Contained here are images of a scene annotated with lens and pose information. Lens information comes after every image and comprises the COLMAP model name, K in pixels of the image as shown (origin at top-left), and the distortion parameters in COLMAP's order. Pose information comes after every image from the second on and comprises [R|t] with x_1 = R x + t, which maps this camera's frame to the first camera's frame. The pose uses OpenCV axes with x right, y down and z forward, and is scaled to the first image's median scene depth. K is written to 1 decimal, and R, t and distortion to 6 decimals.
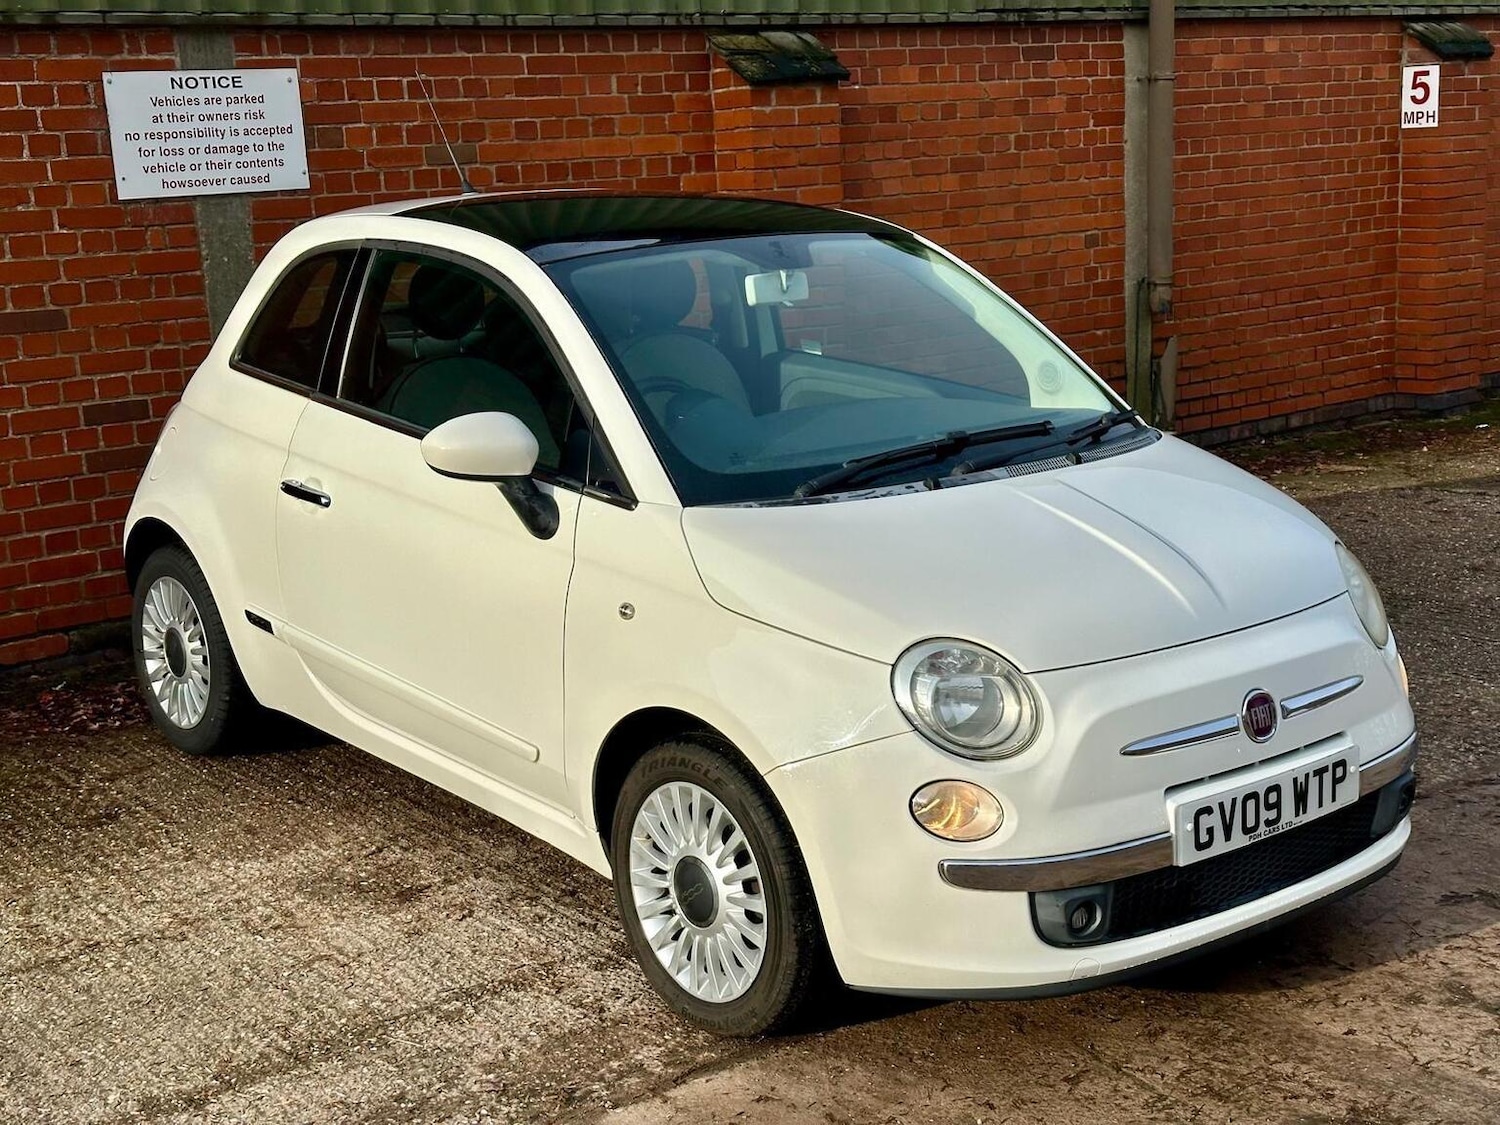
lens RADIAL K [[2069.5, 0, 750.0], [0, 2069.5, 562.5], [0, 0, 1]] dist [0.214221, -0.466124]
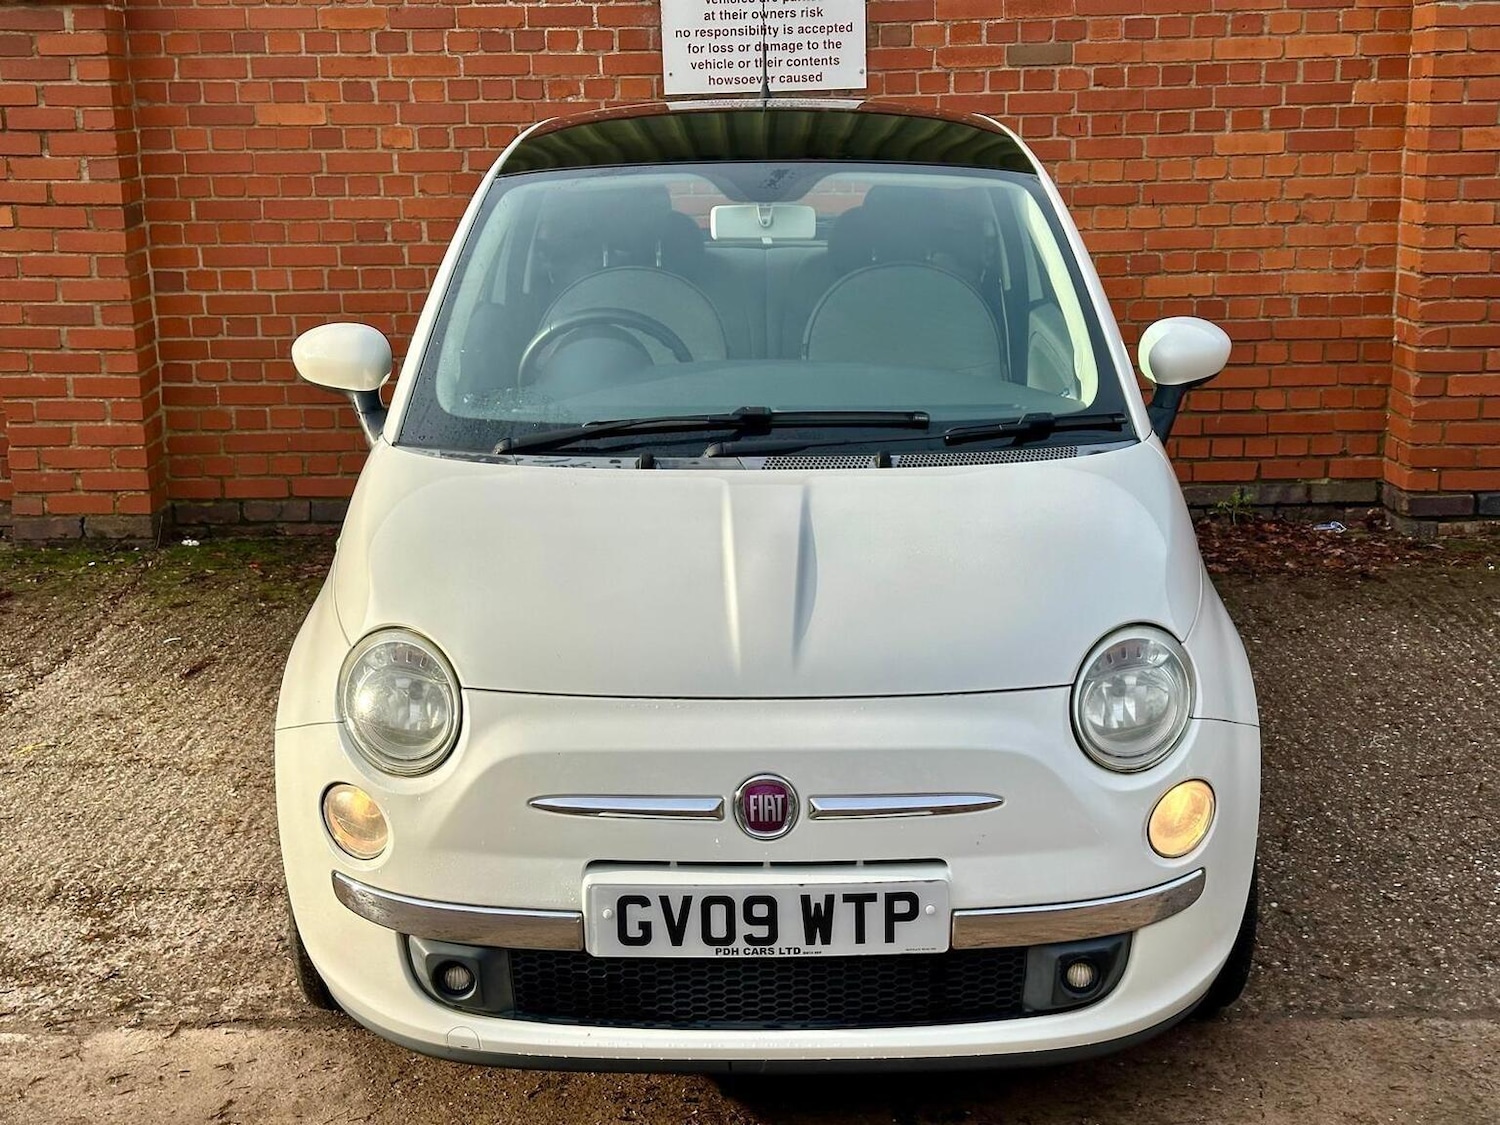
lens RADIAL K [[2069.5, 0, 750.0], [0, 2069.5, 562.5], [0, 0, 1]] dist [0.214221, -0.466124]
pose [[0.772450, 0.177629, -0.609729, 0.392282], [-0.145146, 0.984056, 0.102797, -0.054904], [0.618267, 0.009094, 0.785916, 0.208932]]
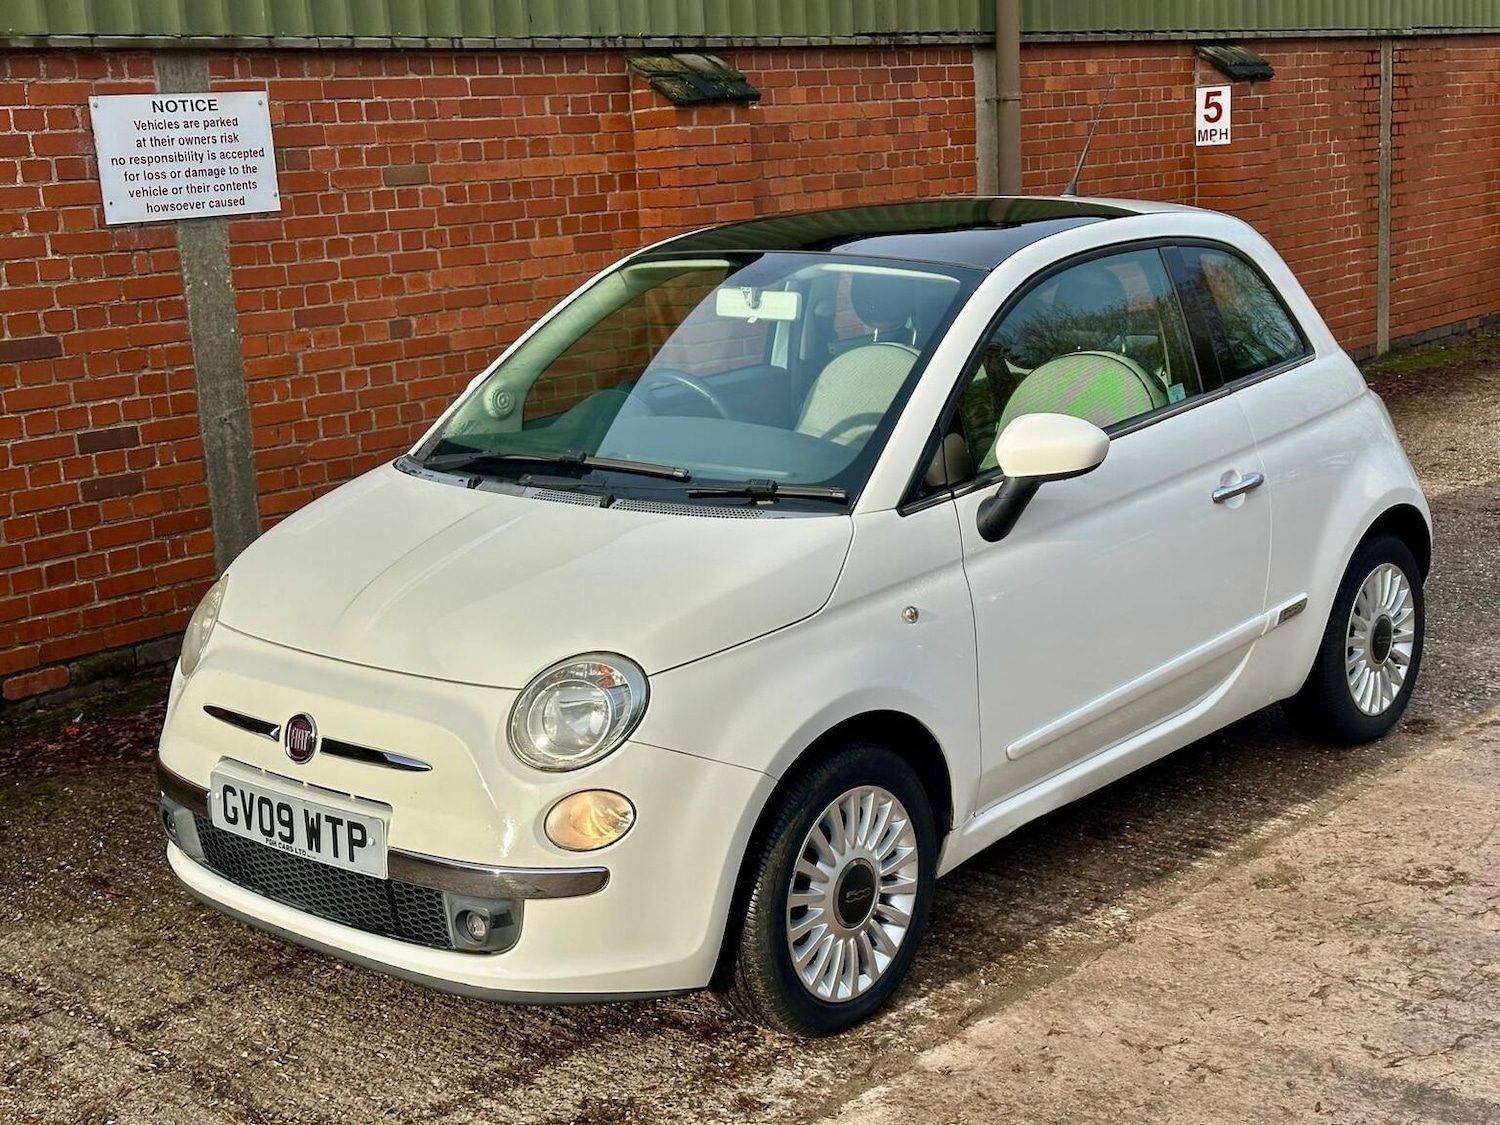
lens RADIAL K [[2069.5, 0, 750.0], [0, 2069.5, 562.5], [0, 0, 1]] dist [0.214221, -0.466124]
pose [[0.984610, -0.044530, 0.169000, -0.170881], [0.046490, 0.998889, -0.007656, 0.007792], [-0.168472, 0.015395, 0.985586, -0.023275]]
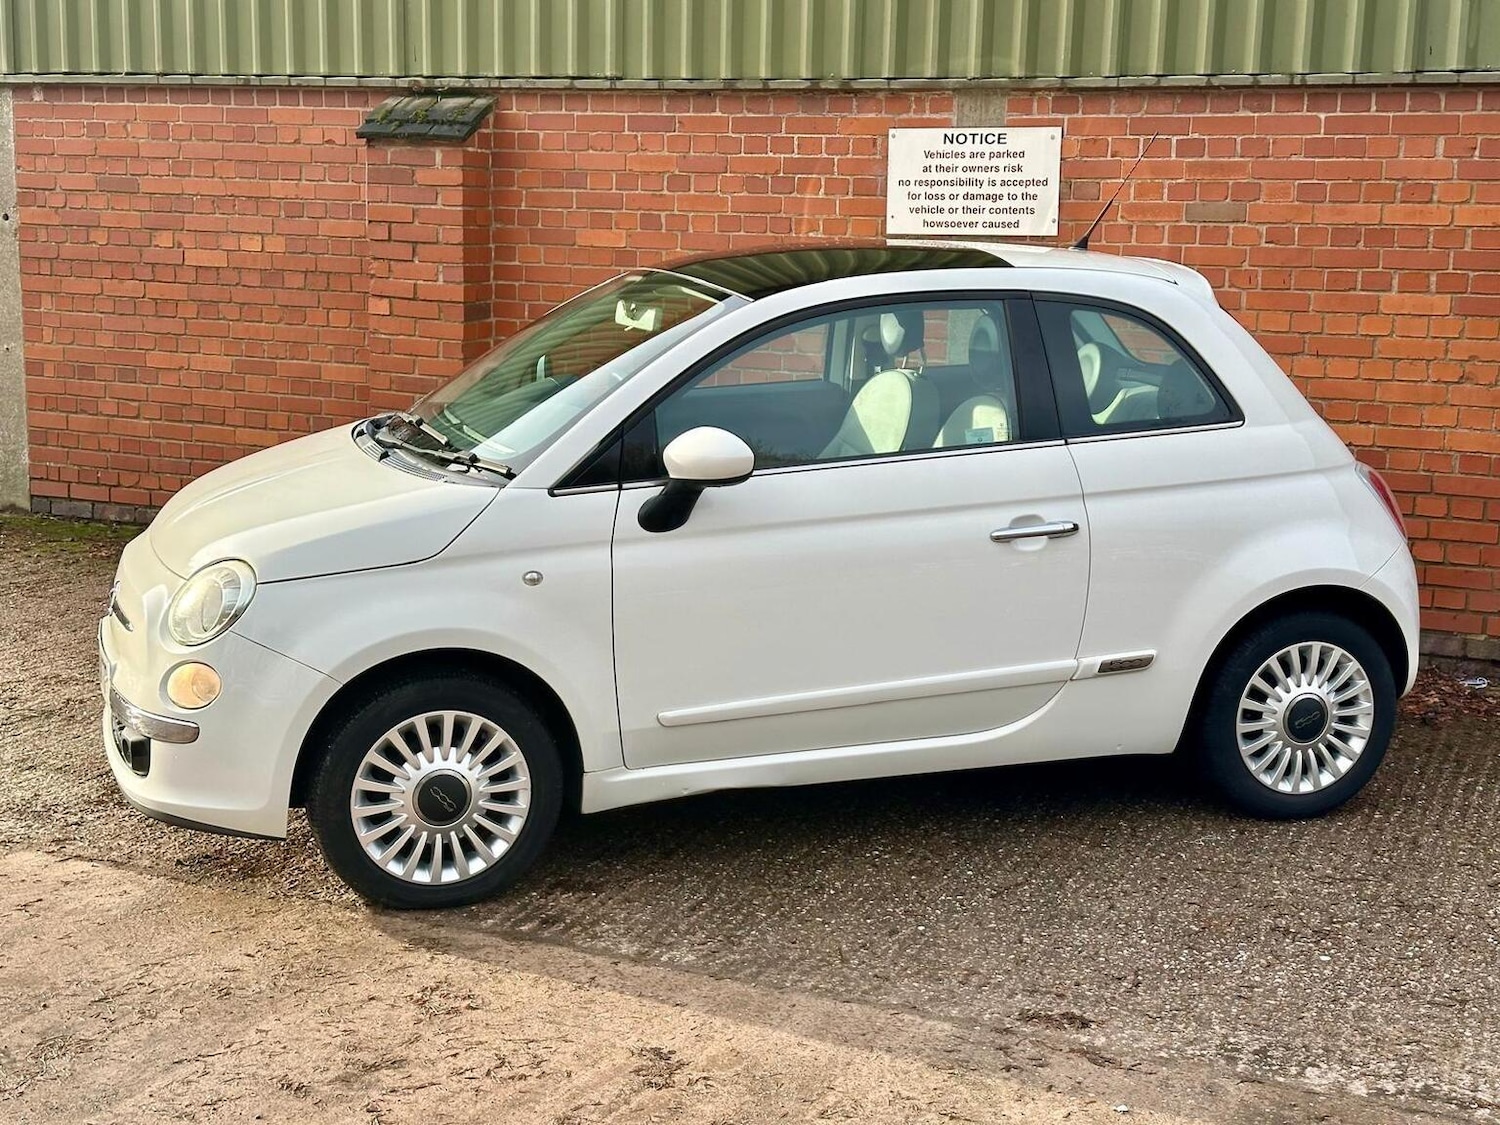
lens RADIAL K [[2066.6, 0, 759.6], [0, 2066.6, 563.7], [0, 0, 1]] dist [0.214560, -0.461318]
pose [[0.455407, 0.206448, -0.866016, 0.716523], [-0.222880, 0.968204, 0.113604, -0.104654], [0.861933, 0.141282, 0.486940, 0.371239]]
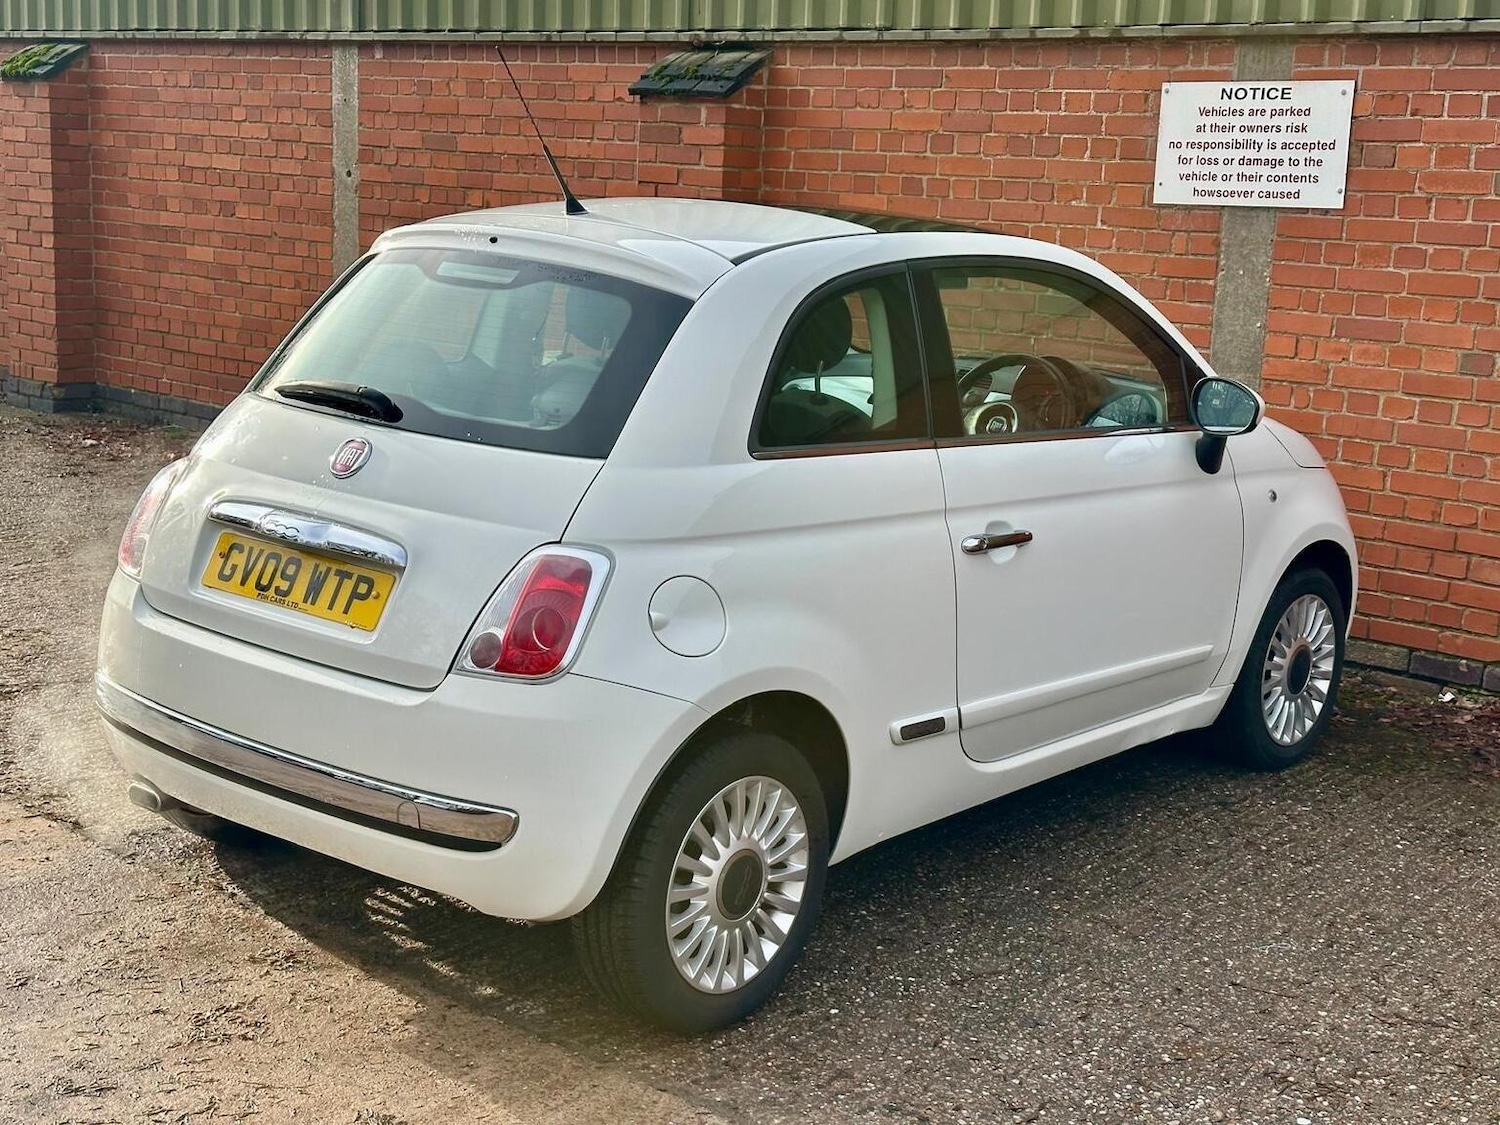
lens RADIAL K [[2069.5, 0, 750.0], [0, 2069.5, 562.5], [0, 0, 1]] dist [0.214221, -0.466124]
pose [[0.161021, 0.238240, -0.957765, 0.696232], [-0.248930, 0.948857, 0.194174, -0.149847], [0.955042, 0.207151, 0.212091, 0.601551]]
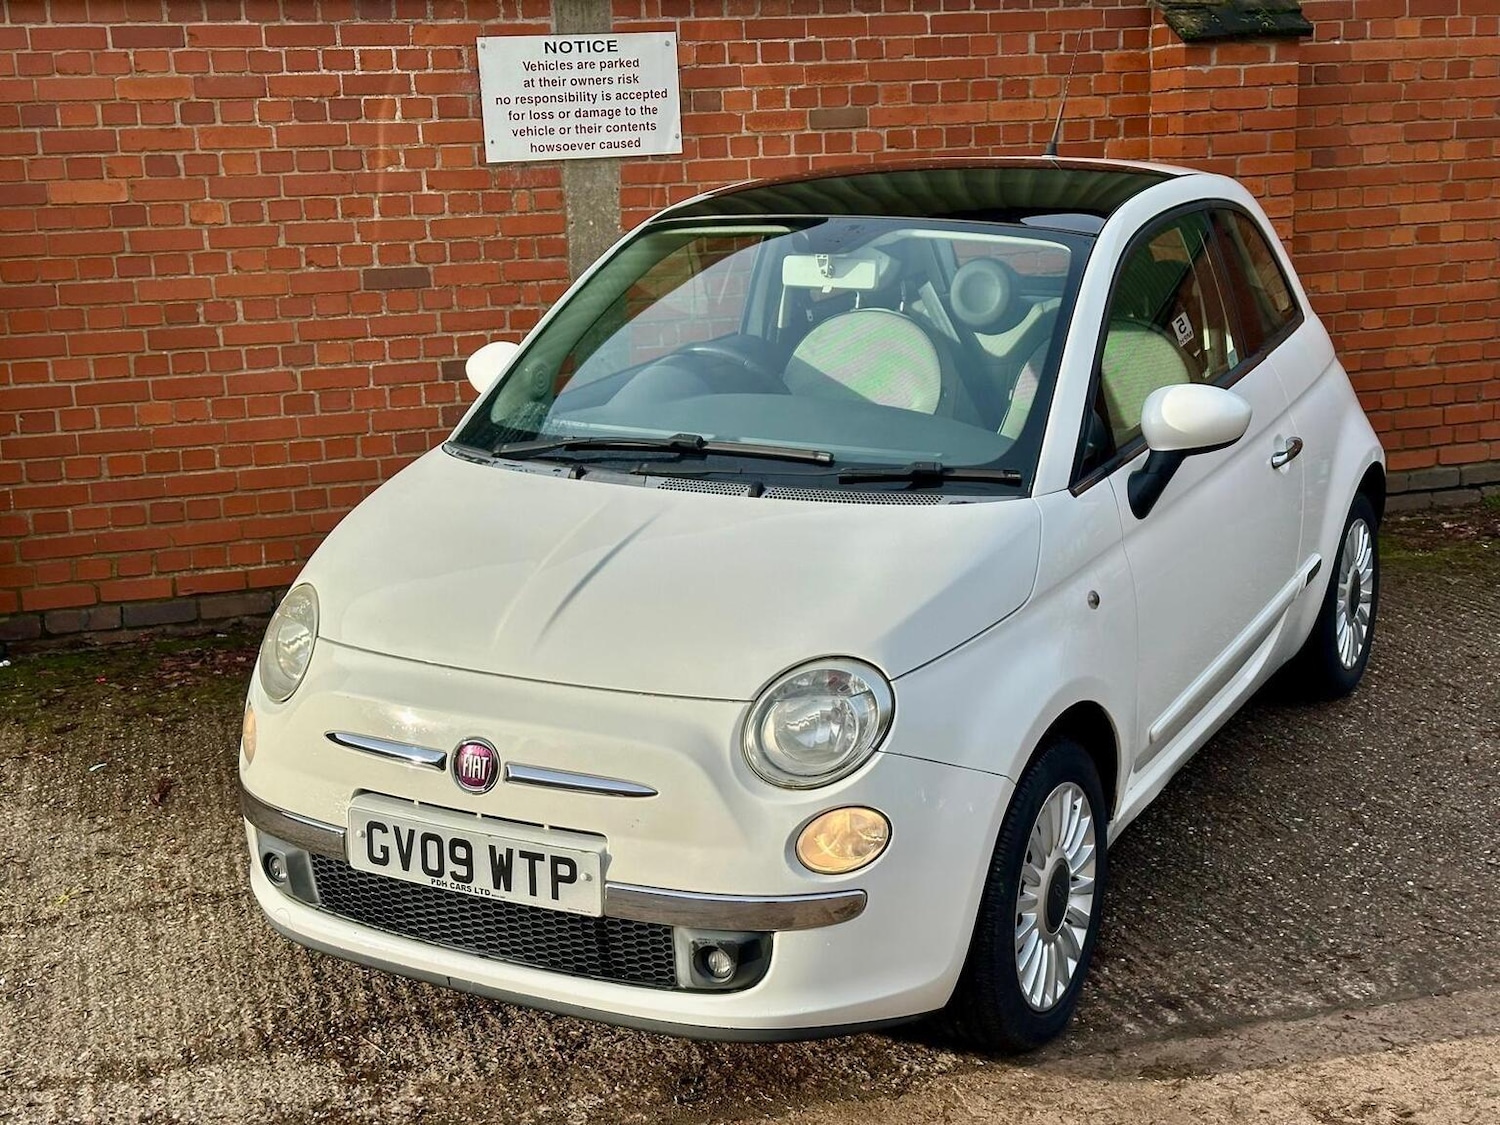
lens RADIAL K [[2069.5, 0, 750.0], [0, 2069.5, 562.5], [0, 0, 1]] dist [0.214221, -0.466124]
pose [[0.935469, 0.090167, -0.341713, 0.180767], [-0.080935, 0.995867, 0.041208, -0.029231], [0.344016, -0.010893, 0.938901, 0.082576]]
